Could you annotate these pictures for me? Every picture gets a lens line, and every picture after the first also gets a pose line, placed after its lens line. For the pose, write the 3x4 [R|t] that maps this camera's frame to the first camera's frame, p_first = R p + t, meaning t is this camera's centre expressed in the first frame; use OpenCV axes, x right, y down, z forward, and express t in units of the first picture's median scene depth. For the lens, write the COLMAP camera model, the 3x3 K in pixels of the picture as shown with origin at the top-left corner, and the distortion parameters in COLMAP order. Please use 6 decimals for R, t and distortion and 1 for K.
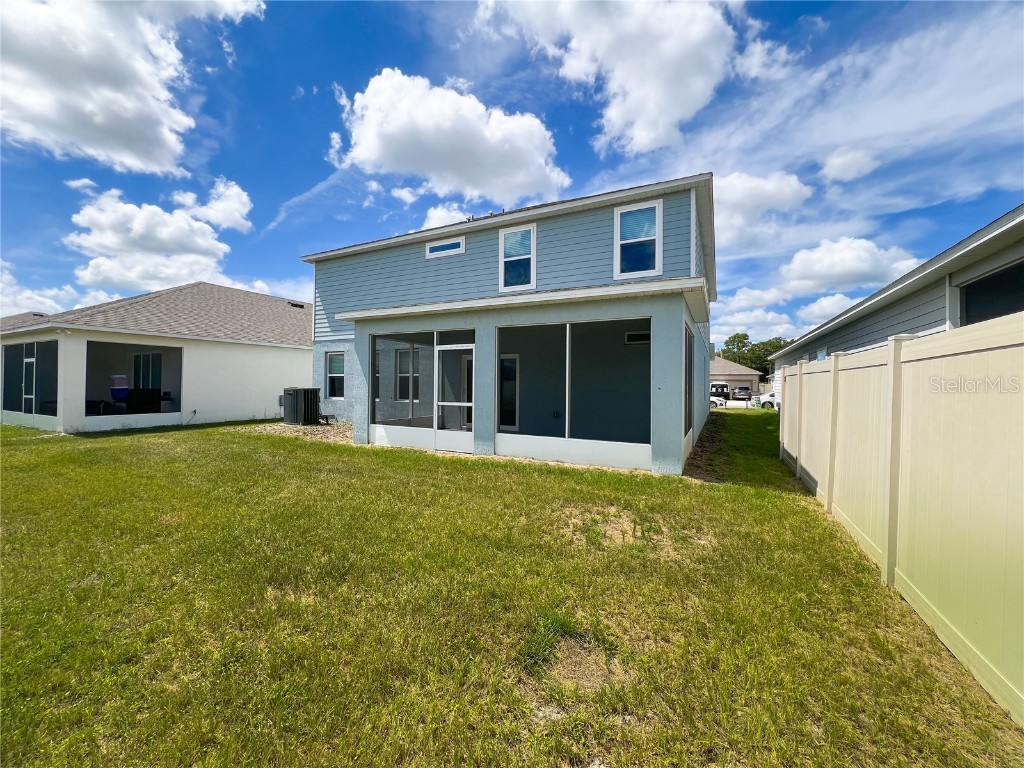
lens RADIAL K [[404.2, 0, 512.0], [0, 404.2, 384.0], [0, 0, 1]] dist [-0.000391, -0.000143]
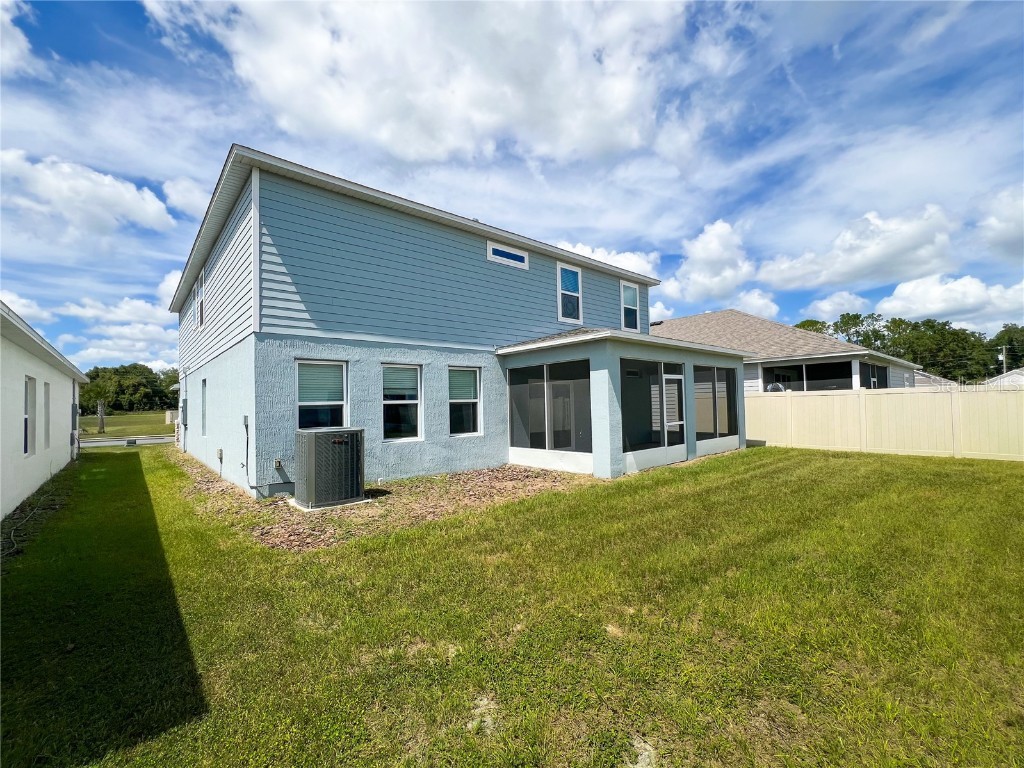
lens RADIAL K [[439.0, 0, 507.5], [0, 439.0, 395.5], [0, 0, 1]] dist [0.002014, -0.000264]
pose [[0.374352, 0.001796, 0.927285, -1.218751], [0.025426, 0.999602, -0.012200, -0.024802], [-0.926938, 0.028144, 0.374158, 0.756308]]
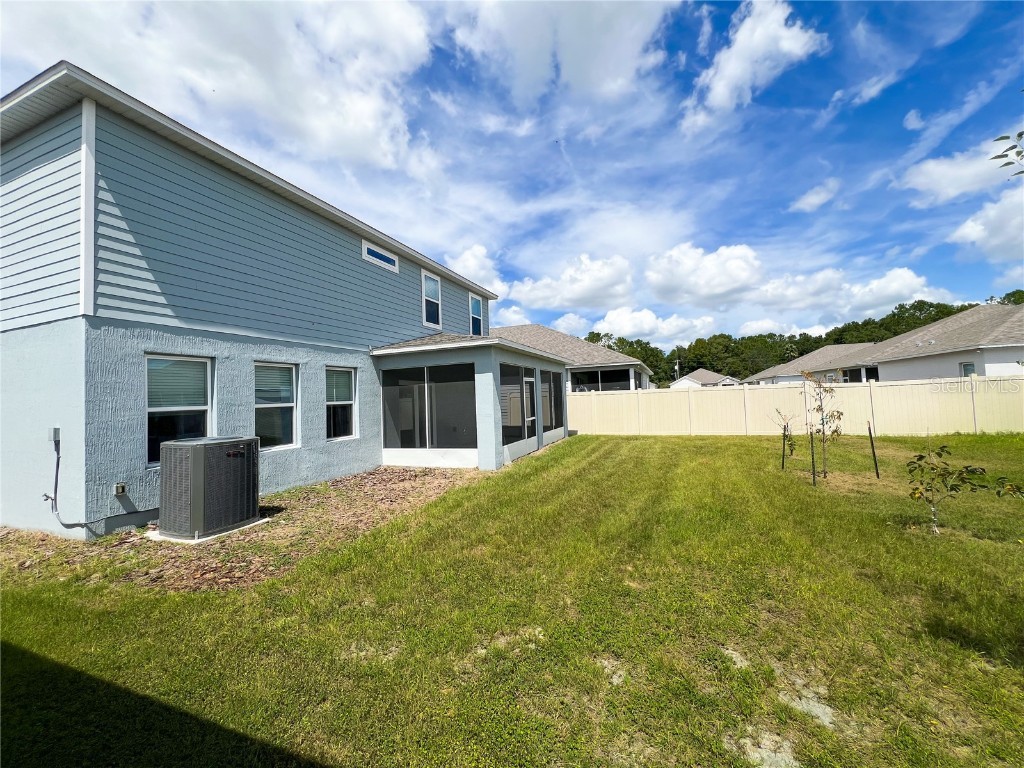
lens RADIAL K [[415.5, 0, 512.0], [0, 415.5, 384.0], [0, 0, 1]] dist [-0.002289, -0.000032]
pose [[-0.098298, 0.028509, 0.994749, -1.260987], [0.036795, 0.999010, -0.024995, -0.032082], [-0.994477, 0.034145, -0.099249, 0.944144]]
